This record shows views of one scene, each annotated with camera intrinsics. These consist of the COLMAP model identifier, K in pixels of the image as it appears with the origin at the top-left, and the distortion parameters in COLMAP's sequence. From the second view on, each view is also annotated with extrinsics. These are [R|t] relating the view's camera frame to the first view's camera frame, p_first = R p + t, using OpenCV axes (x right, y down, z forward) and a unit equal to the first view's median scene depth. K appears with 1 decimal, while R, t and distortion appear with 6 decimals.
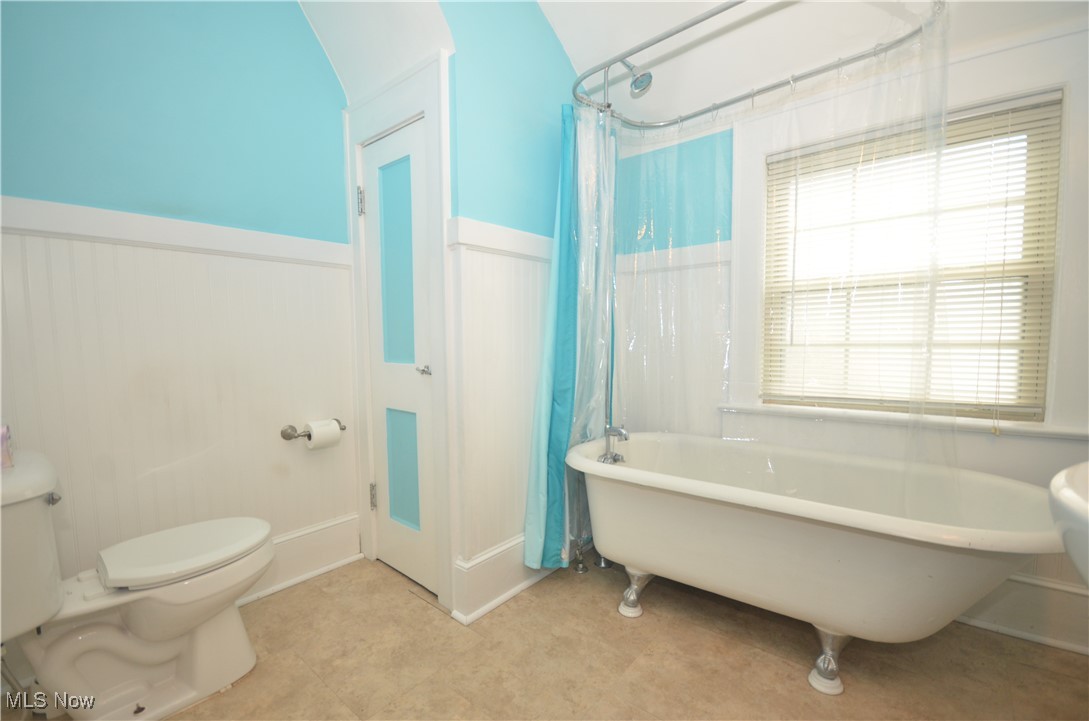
lens RADIAL K [[472.5, 0, 541.9], [0, 472.5, 375.6], [0, 0, 1]] dist [0.000716, -0.007553]
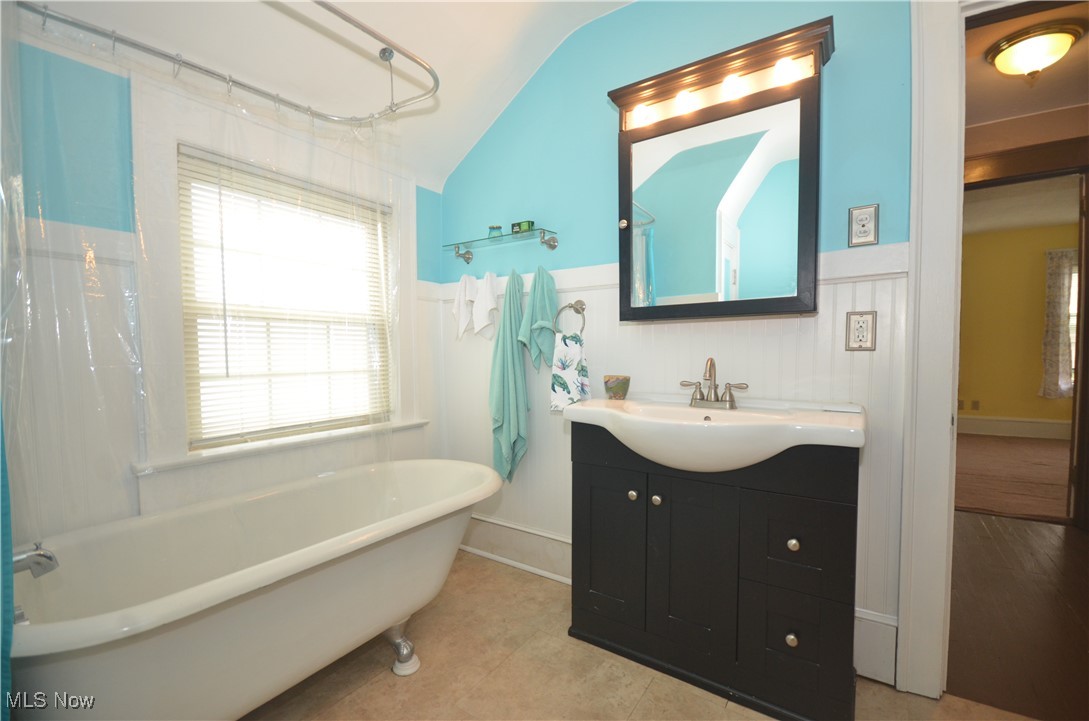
lens RADIAL K [[470.1, 0, 547.4], [0, 470.1, 375.6], [0, 0, 1]] dist [0.003085, -0.010959]
pose [[-0.109229, -0.025899, 0.993679, -0.445976], [0.092213, 0.995086, 0.036072, -0.049854], [-0.989730, 0.095570, -0.106304, 0.573130]]
